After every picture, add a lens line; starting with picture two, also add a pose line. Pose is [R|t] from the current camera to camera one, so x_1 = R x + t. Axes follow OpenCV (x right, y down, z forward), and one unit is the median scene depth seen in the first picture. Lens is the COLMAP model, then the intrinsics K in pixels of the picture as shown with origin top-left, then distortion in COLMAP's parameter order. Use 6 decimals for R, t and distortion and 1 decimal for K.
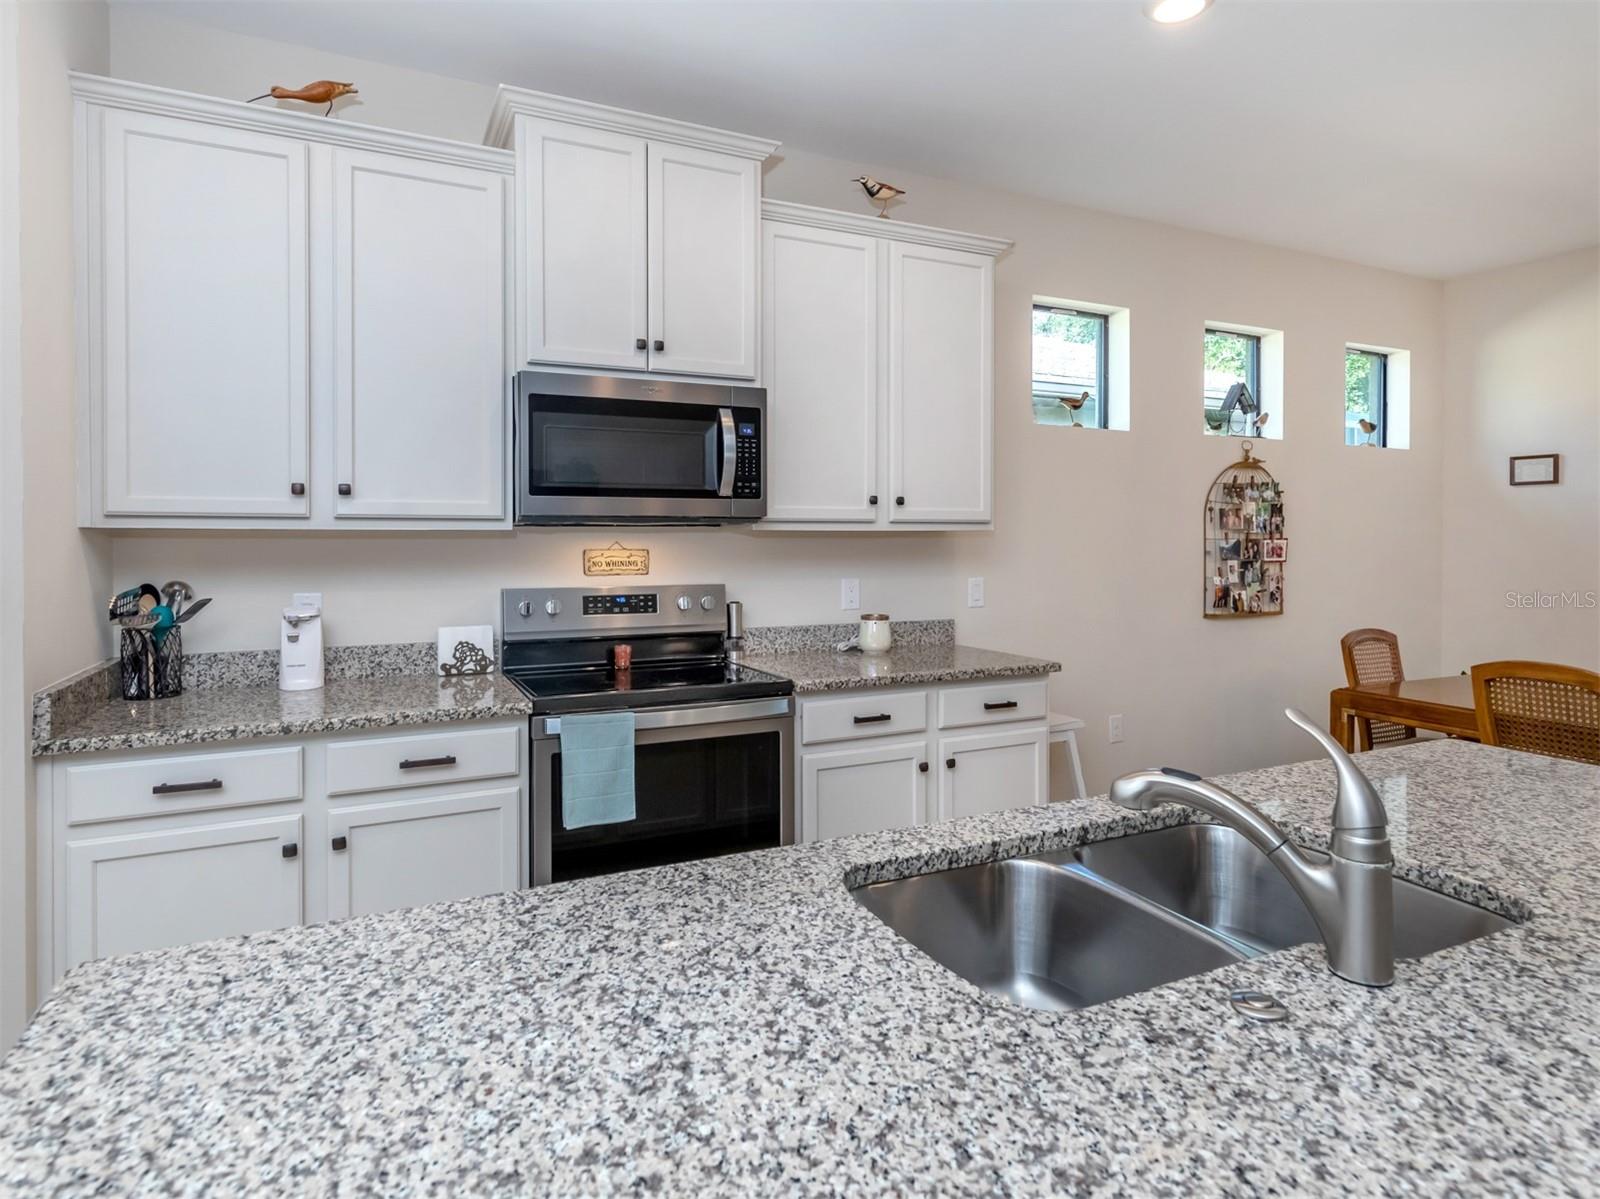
lens RADIAL K [[880.4, 0, 781.9], [0, 880.4, 532.0], [0, 0, 1]] dist [0.009148, -0.002973]
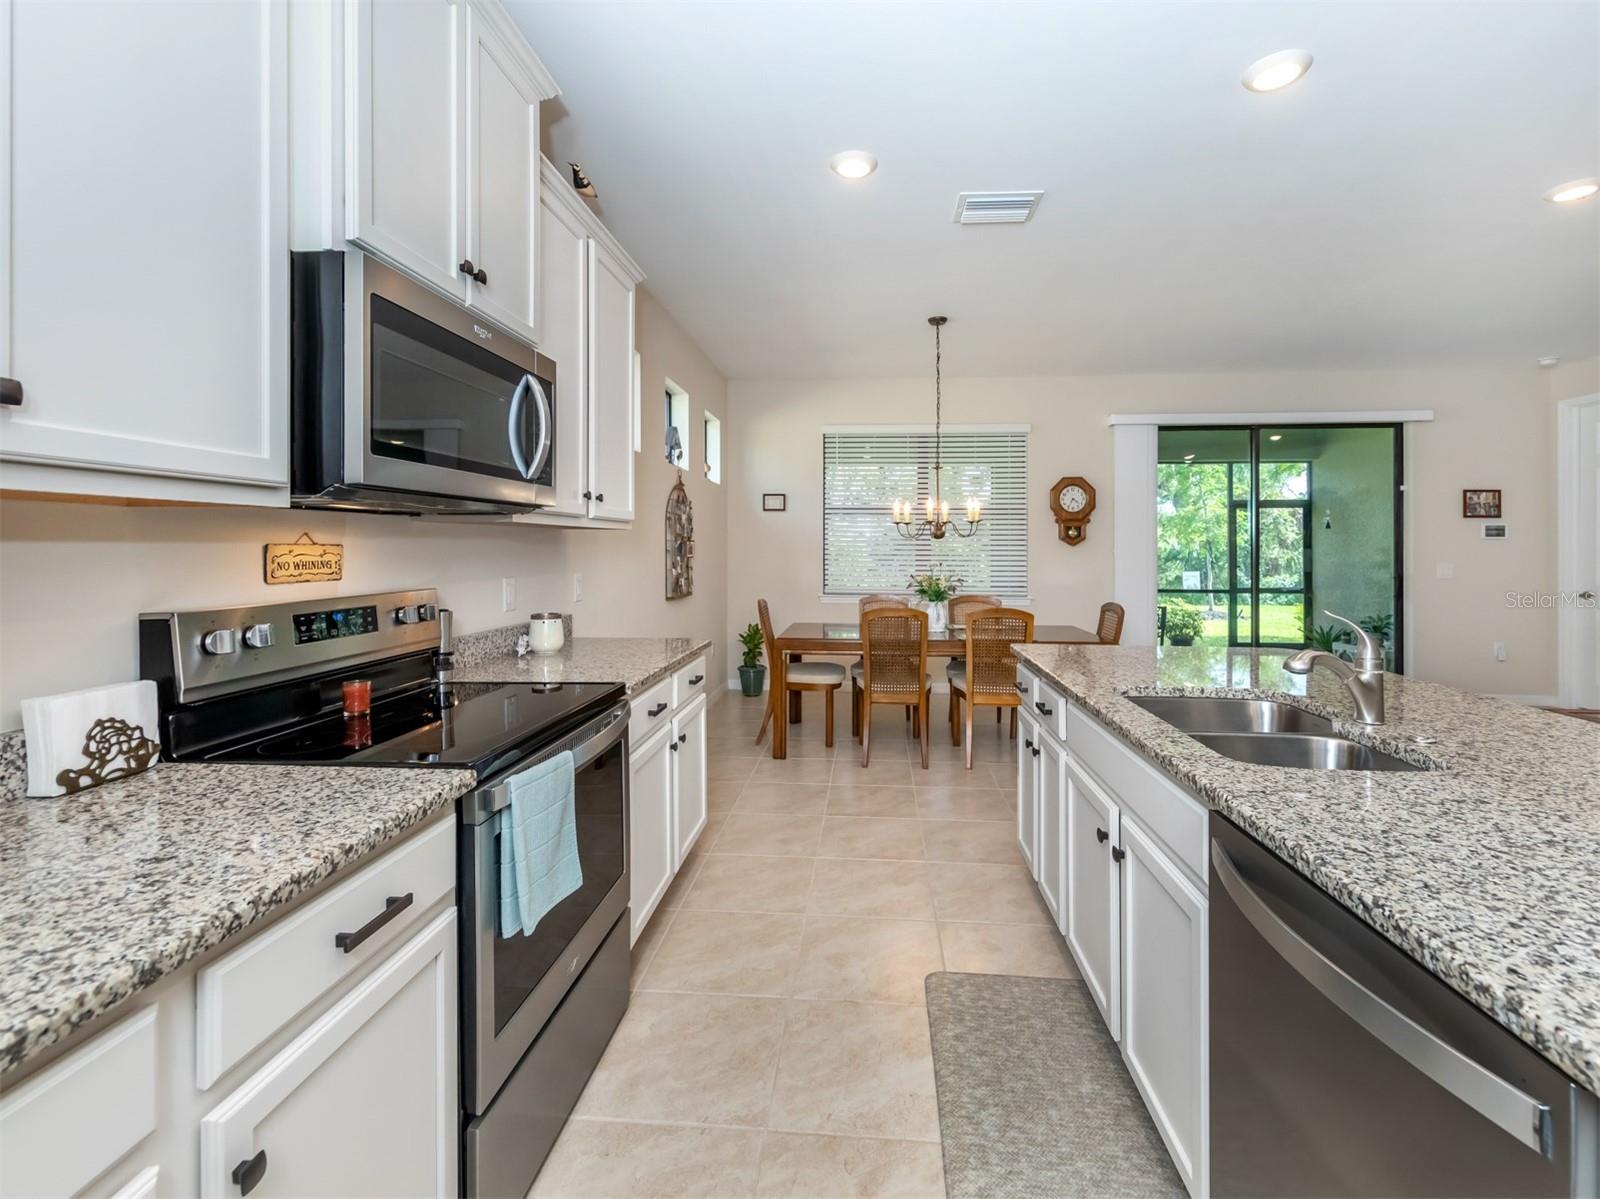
lens RADIAL K [[707.5, 0, 816.0], [0, 707.5, 545.0], [0, 0, 1]] dist [0.009795, -0.002487]
pose [[0.490087, 0.003637, 0.871666, -0.489166], [-0.009078, 0.999958, 0.000932, 0.016713], [-0.871626, -0.008370, 0.490099, 0.403573]]
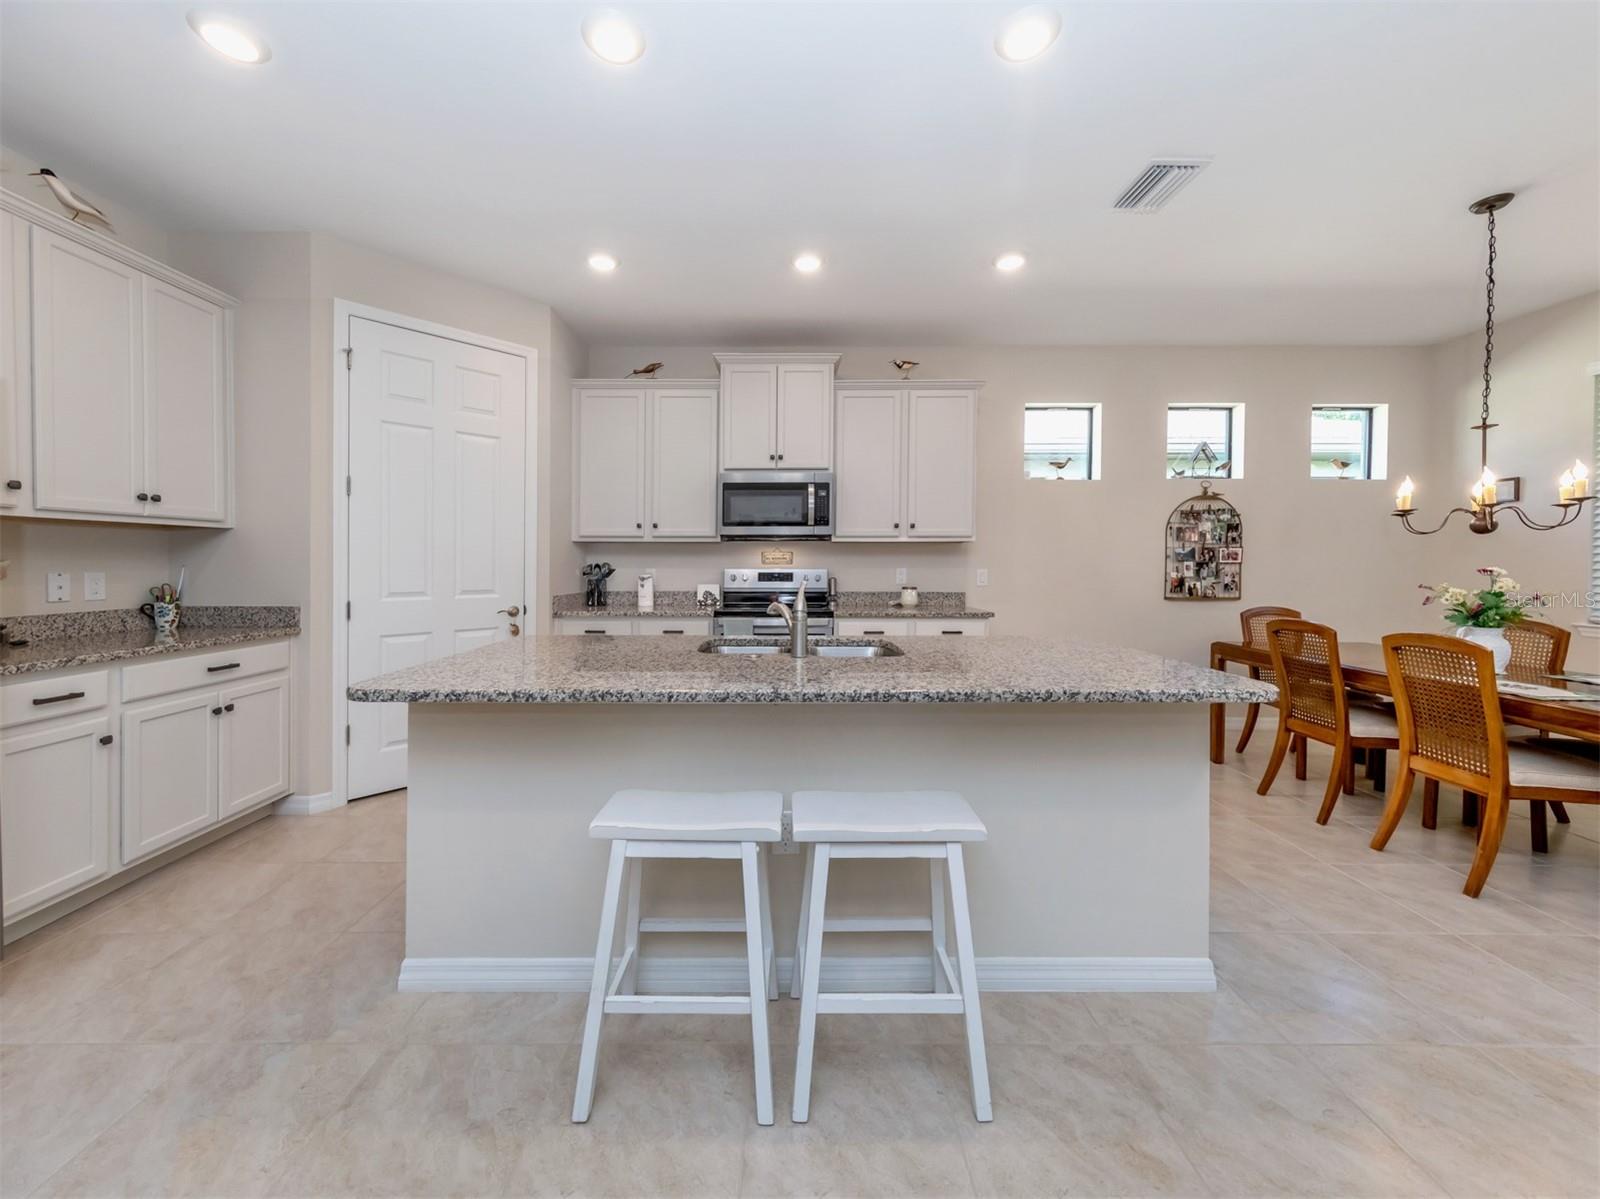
lens RADIAL K [[591.4, 0, 788.0], [0, 591.4, 568.2], [0, 0, 1]] dist [0.004520, -0.000957]
pose [[0.906462, 0.005024, -0.422257, 0.460077], [0.001607, 0.999881, 0.015347, 0.038774], [0.422284, -0.014590, 0.906346, -0.303006]]
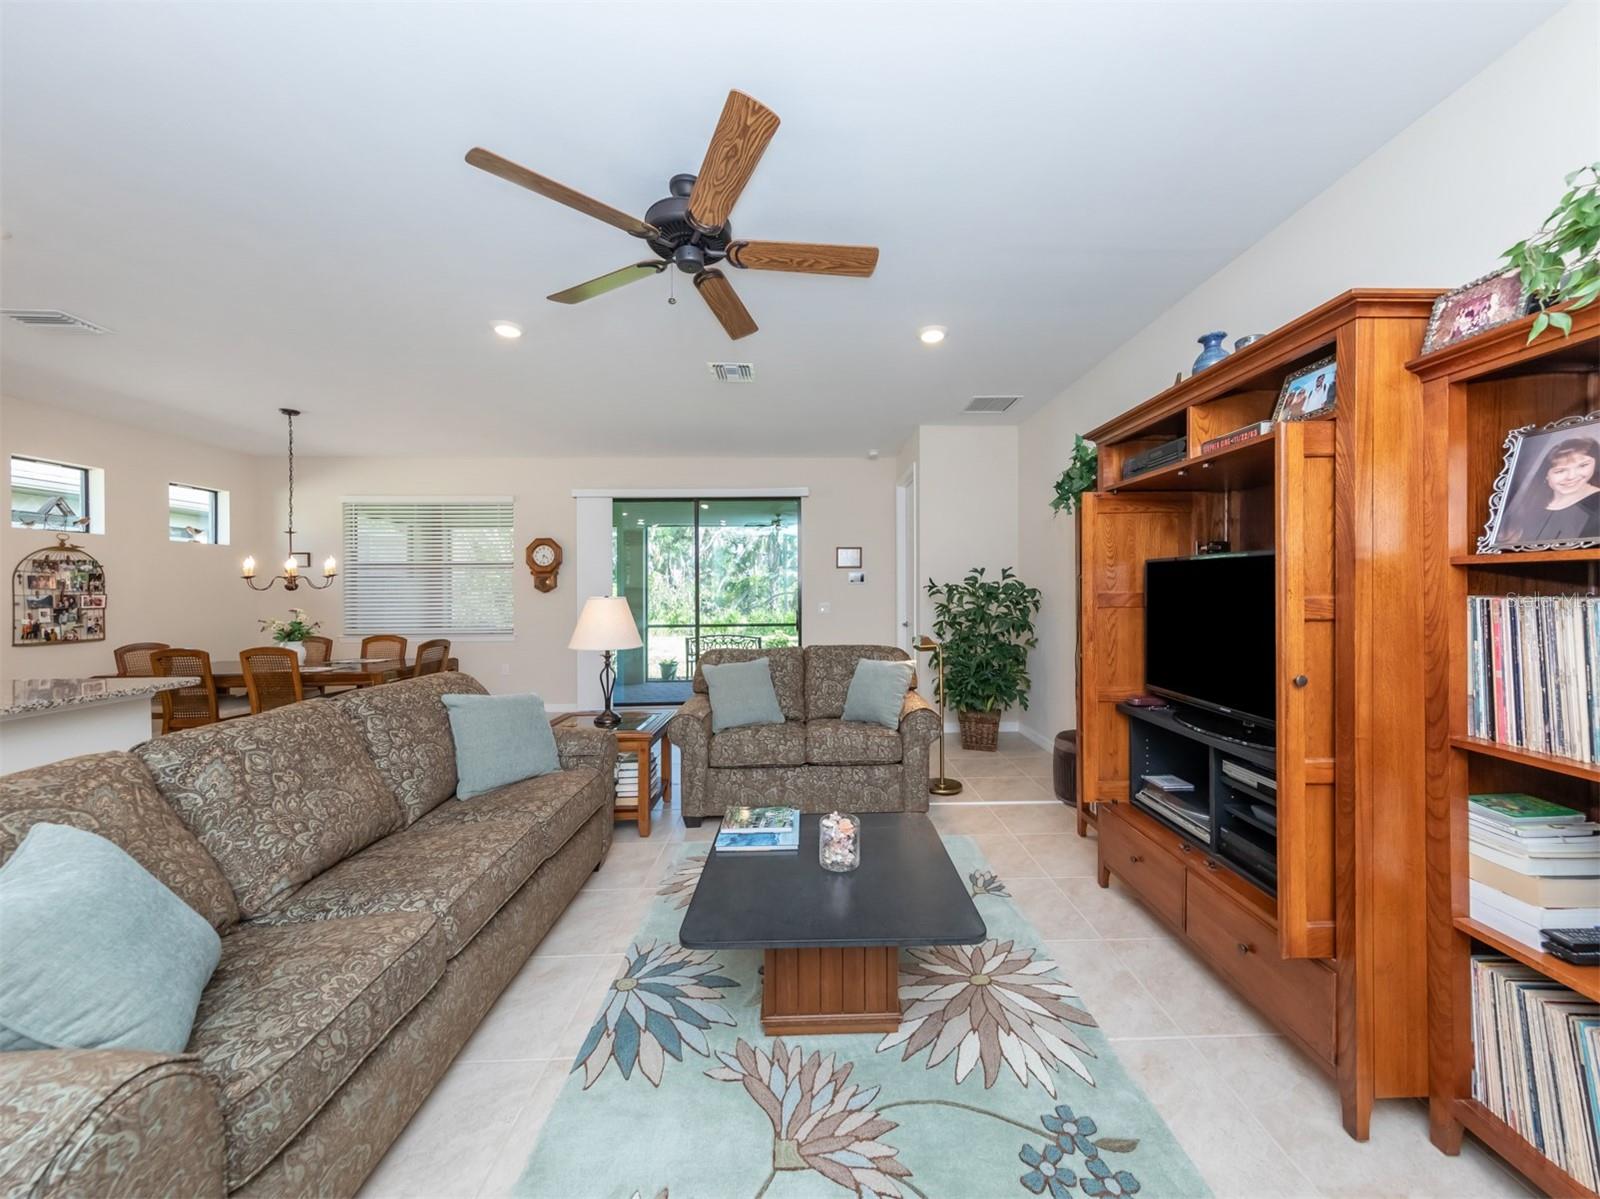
lens RADIAL K [[570.3, 0, 820.7], [0, 570.3, 594.5], [0, 0, 1]] dist [0.009357, -0.001041]
pose [[0.392176, -0.010623, 0.919829, 0.146309], [0.004595, 0.999943, 0.009589, 0.005243], [-0.919879, 0.000466, 0.392202, -1.012991]]
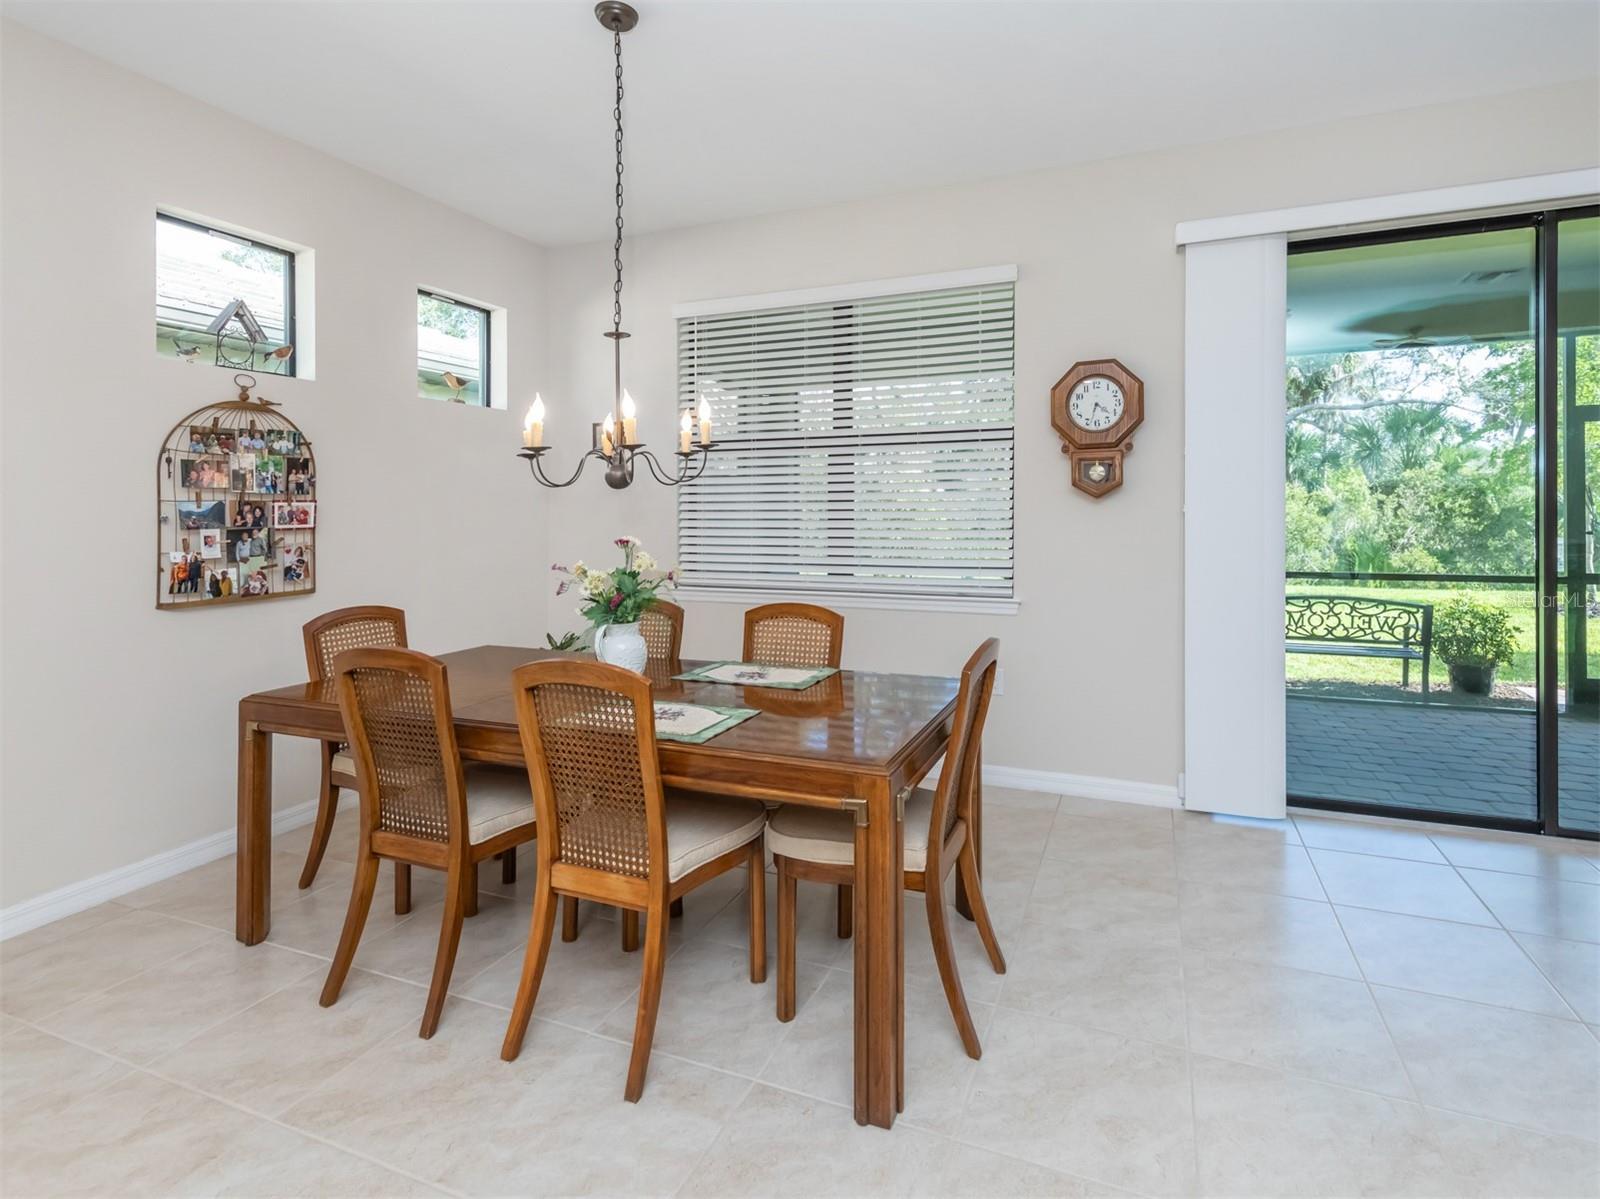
lens RADIAL K [[782.8, 0, 843.4], [0, 782.8, 506.1], [0, 0, 1]] dist [0.008053, -0.000956]
pose [[0.722772, -0.006758, 0.691054, 0.633019], [0.005844, 0.999976, 0.003667, 0.019152], [-0.691062, 0.001388, 0.722794, 0.192000]]
